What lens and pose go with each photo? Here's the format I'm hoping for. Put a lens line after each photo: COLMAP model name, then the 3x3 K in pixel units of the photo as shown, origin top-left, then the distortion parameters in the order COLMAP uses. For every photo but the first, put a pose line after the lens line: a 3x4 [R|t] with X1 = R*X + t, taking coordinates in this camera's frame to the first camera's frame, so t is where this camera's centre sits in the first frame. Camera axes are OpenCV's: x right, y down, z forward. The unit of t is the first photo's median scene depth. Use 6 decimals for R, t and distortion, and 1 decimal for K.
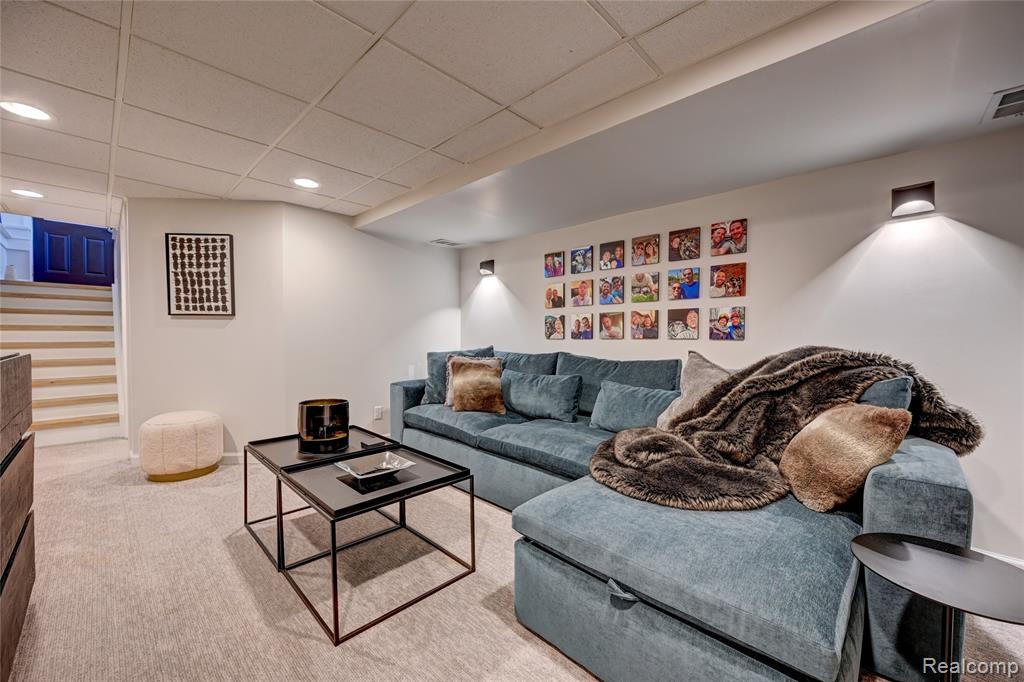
lens RADIAL K [[401.3, 0, 512.7], [0, 401.3, 337.4], [0, 0, 1]] dist [-0.002192, -0.000954]
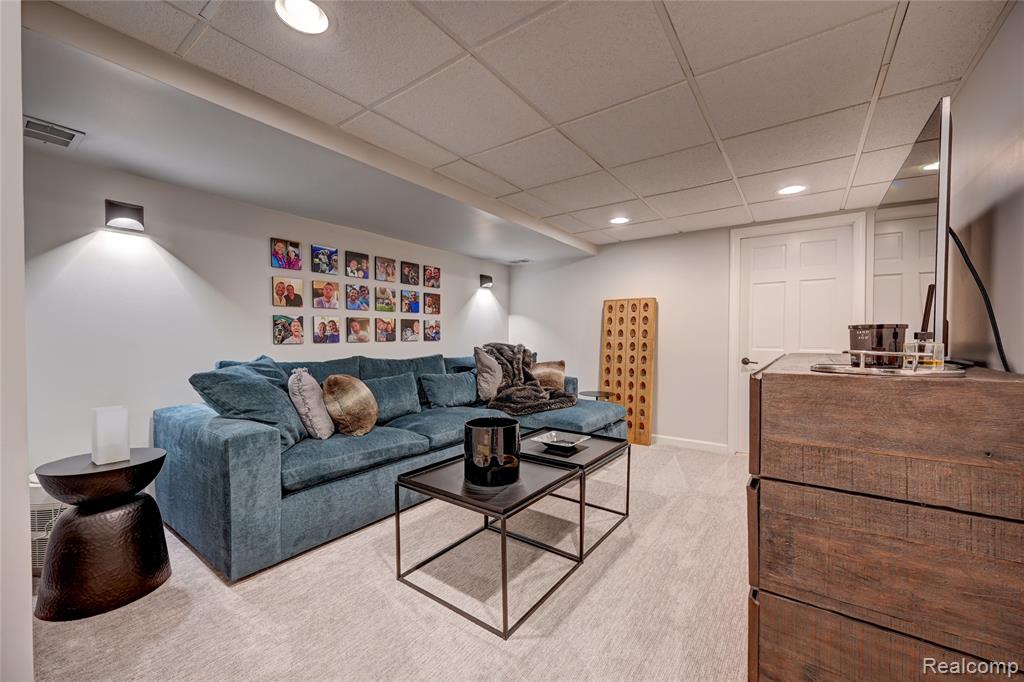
lens RADIAL K [[401.3, 0, 516.4], [0, 401.3, 342.6], [0, 0, 1]] dist [-0.002192, -0.000954]
pose [[-0.146175, -0.004015, 0.989251, -0.904649], [0.024710, 0.999665, 0.007708, 0.007616], [-0.988950, 0.025572, -0.146026, 0.751539]]
